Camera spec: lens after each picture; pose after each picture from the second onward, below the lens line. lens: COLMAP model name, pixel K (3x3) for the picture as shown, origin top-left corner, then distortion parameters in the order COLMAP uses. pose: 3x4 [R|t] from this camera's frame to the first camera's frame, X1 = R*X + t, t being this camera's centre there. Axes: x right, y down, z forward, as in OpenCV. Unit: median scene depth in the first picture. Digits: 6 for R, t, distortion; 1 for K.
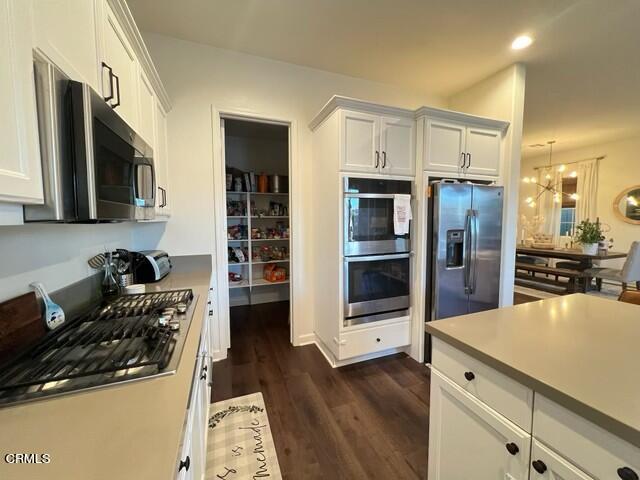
lens RADIAL K [[255.7, 0, 318.4], [0, 255.7, 238.0], [0, 0, 1]] dist [0.000113, -0.000249]
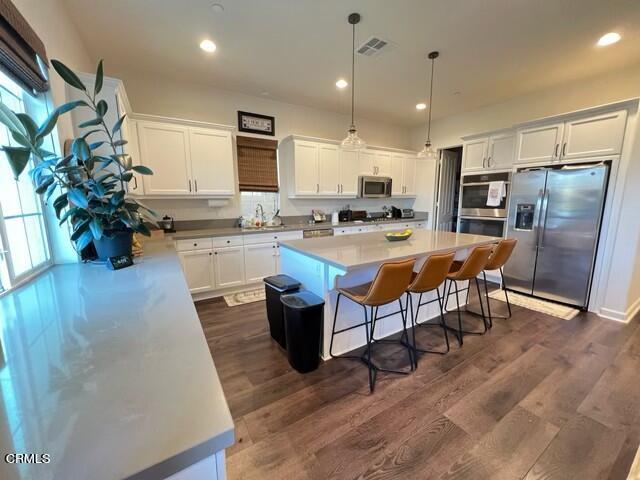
lens RADIAL K [[255.7, 0, 316.8], [0, 255.7, 240.1], [0, 0, 1]] dist [0.000113, -0.000249]
pose [[0.199486, 0.157097, -0.967226, 1.535171], [-0.065278, 0.987003, 0.146846, 0.031842], [0.977724, 0.033845, 0.207148, -0.415829]]
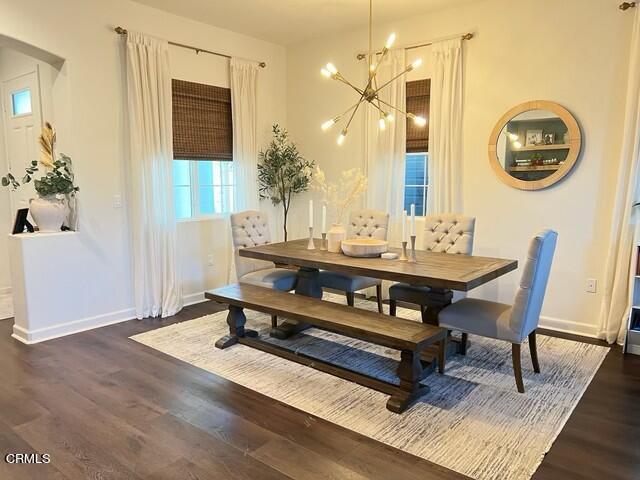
lens RADIAL K [[476.9, 0, 314.4], [0, 476.9, 244.2], [0, 0, 1]] dist [0.012399, -0.000210]
pose [[0.871319, -0.066436, 0.486200, 0.935198], [0.032075, 0.996385, 0.078669, -0.067863], [-0.489668, -0.052951, 0.870300, 0.818889]]
